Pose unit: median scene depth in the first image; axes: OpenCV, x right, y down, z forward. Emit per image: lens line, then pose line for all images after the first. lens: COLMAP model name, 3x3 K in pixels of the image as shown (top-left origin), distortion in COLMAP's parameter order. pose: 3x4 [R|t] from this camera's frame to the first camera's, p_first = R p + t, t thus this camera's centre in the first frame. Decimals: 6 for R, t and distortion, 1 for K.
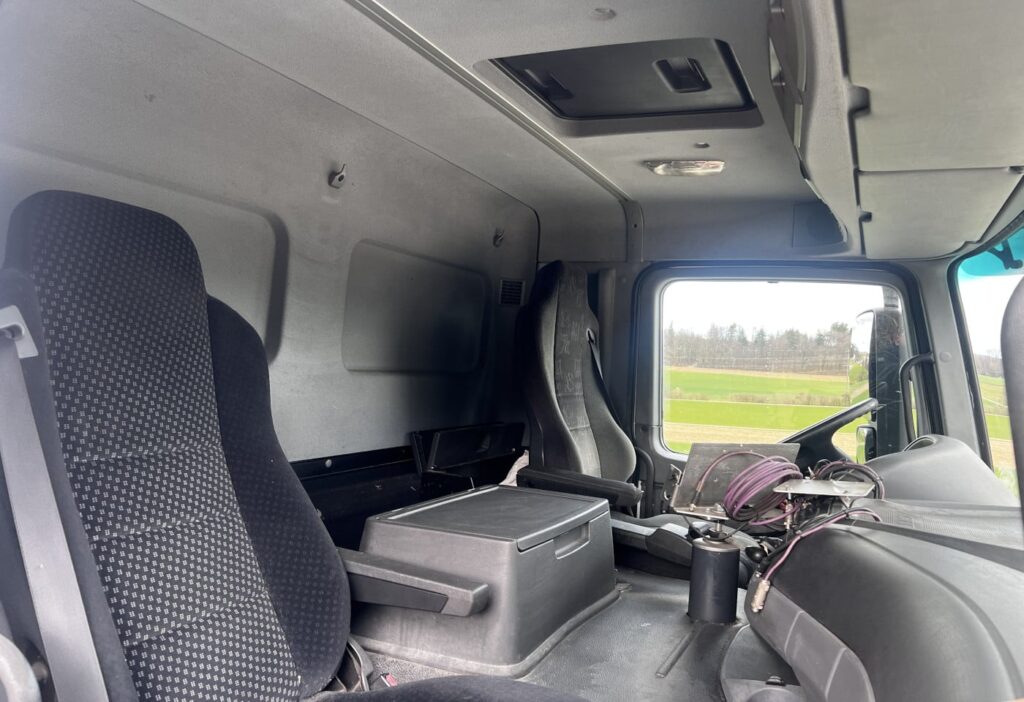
lens RADIAL K [[787.4, 0, 518.2], [0, 787.4, 352.6], [0, 0, 1]] dist [0.043416, -0.003177]
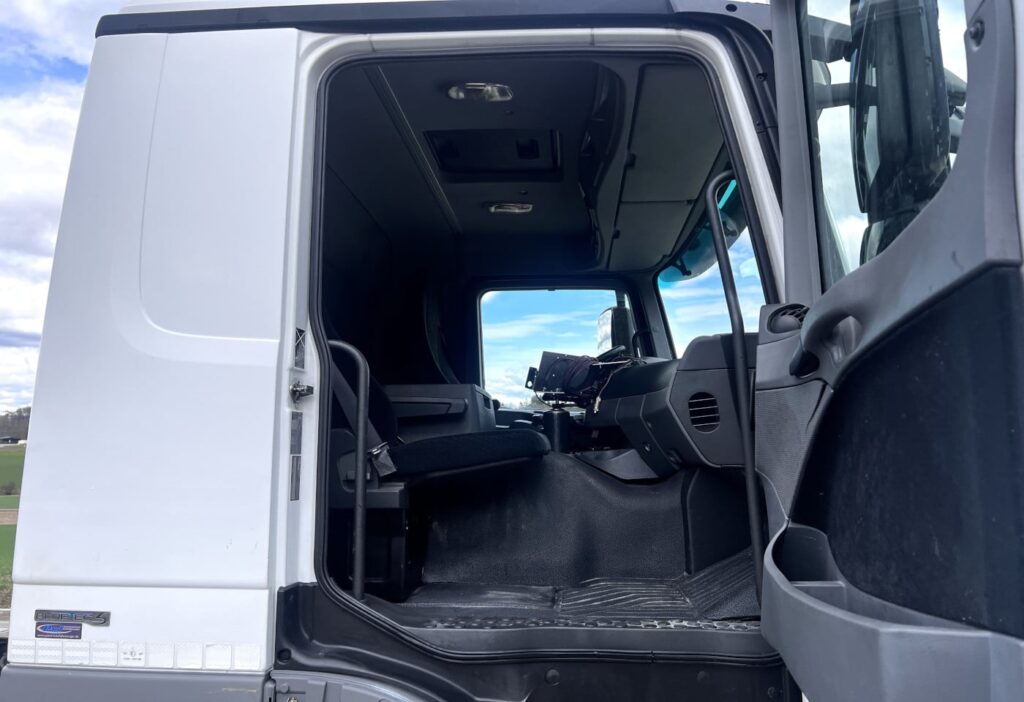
lens RADIAL K [[809.6, 0, 485.7], [0, 809.6, 325.1], [0, 0, 1]] dist [0.083483, -0.000276]
pose [[0.945031, 0.001867, 0.326974, -0.494258], [0.048854, 0.987953, -0.146841, 0.321301], [-0.323309, 0.154744, 0.933555, -0.653994]]
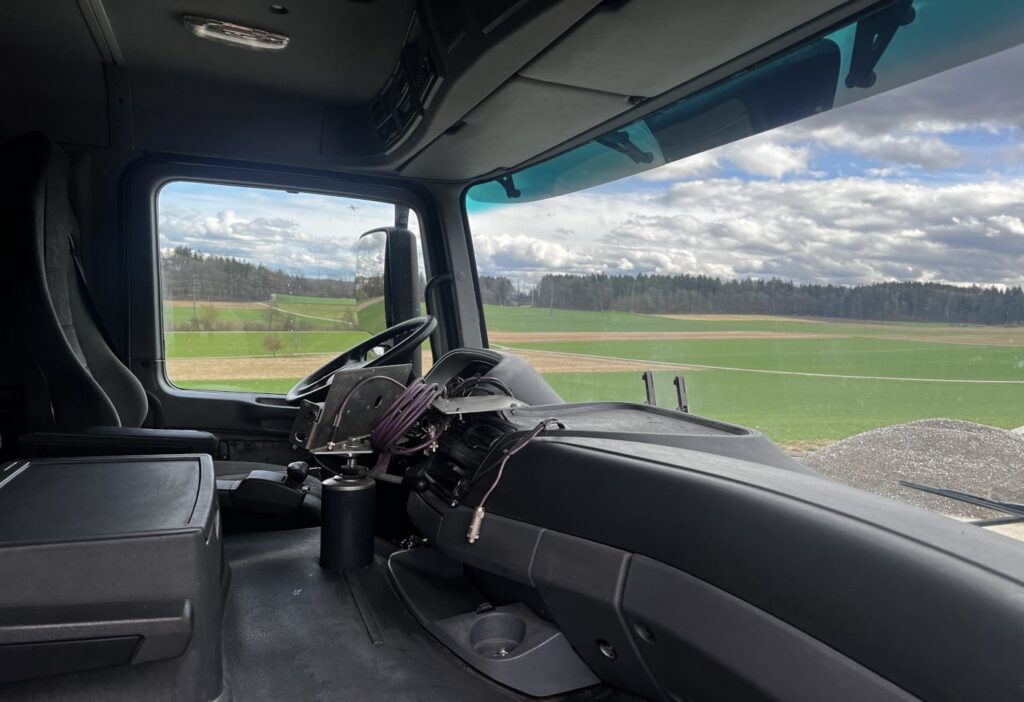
lens RADIAL K [[783.8, 0, 516.1], [0, 783.8, 363.3], [0, 0, 1]] dist [0.079799, -0.074004]
pose [[0.698529, -0.073491, 0.711798, -0.253434], [-0.003157, 0.994386, 0.105765, 0.015157], [-0.715575, -0.076127, 0.694375, 0.275620]]
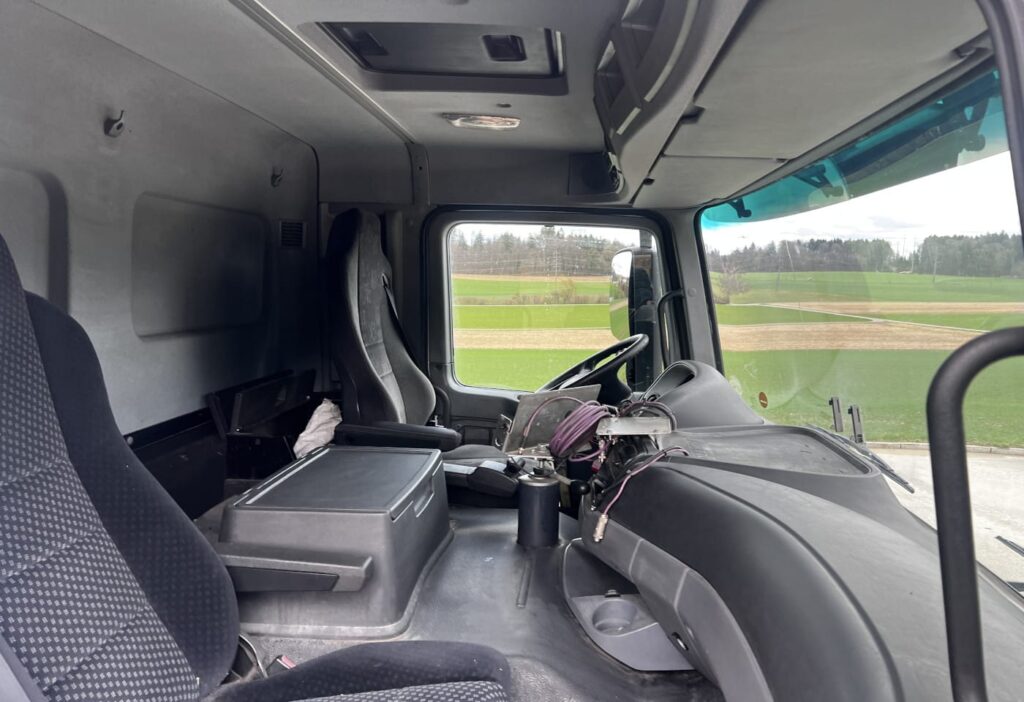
lens RADIAL K [[783.8, 0, 516.1], [0, 783.8, 363.3], [0, 0, 1]] dist [0.079799, -0.074004]
pose [[0.938752, -0.075090, 0.336313, -0.156728], [0.028730, 0.989626, 0.140765, -0.087243], [-0.343394, -0.122481, 0.931171, -0.018750]]
